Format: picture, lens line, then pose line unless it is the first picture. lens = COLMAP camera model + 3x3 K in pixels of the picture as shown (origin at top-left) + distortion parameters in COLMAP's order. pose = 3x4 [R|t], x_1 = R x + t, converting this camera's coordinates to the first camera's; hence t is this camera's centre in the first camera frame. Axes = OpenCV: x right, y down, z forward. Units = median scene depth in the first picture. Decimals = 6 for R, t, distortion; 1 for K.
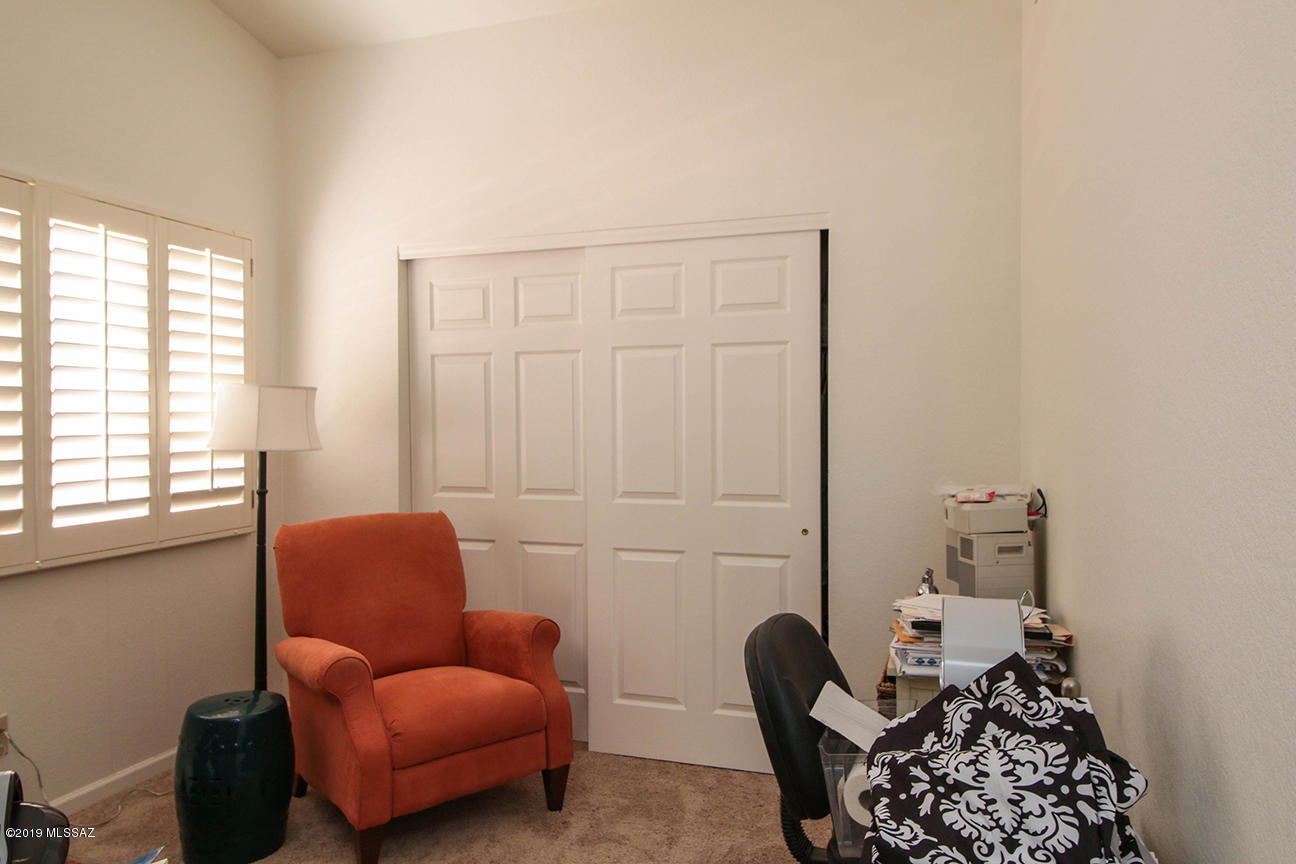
lens RADIAL K [[900.3, 0, 647.9], [0, 900.3, 426.1], [0, 0, 1]] dist [0.055645, 0.002350]
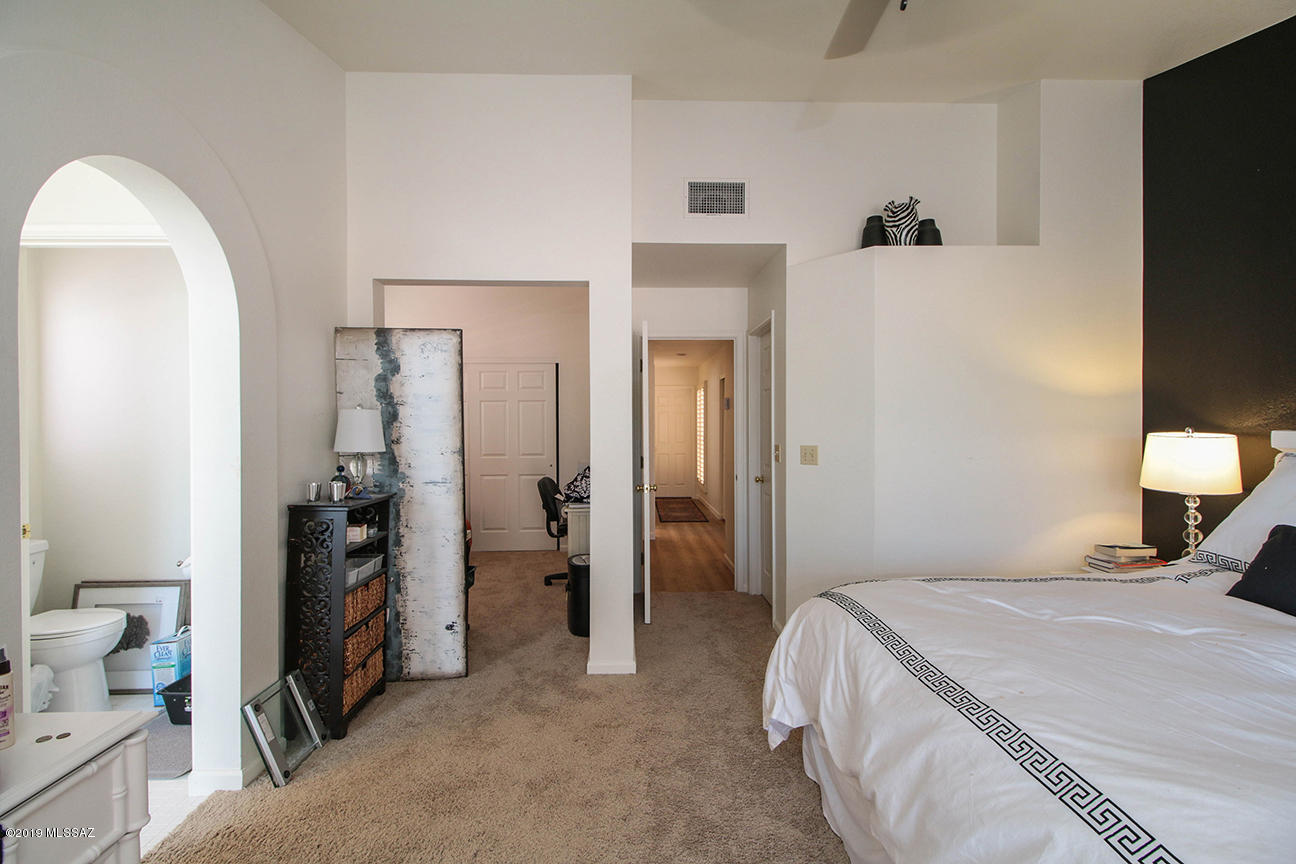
lens RADIAL K [[590.8, 0, 648.2], [0, 590.8, 431.2], [0, 0, 1]] dist [0.019835, -0.008655]
pose [[0.942845, -0.003217, 0.333216, -0.176086], [0.005521, 0.999967, -0.005970, 0.019078], [-0.333186, 0.007468, 0.942831, -0.954363]]
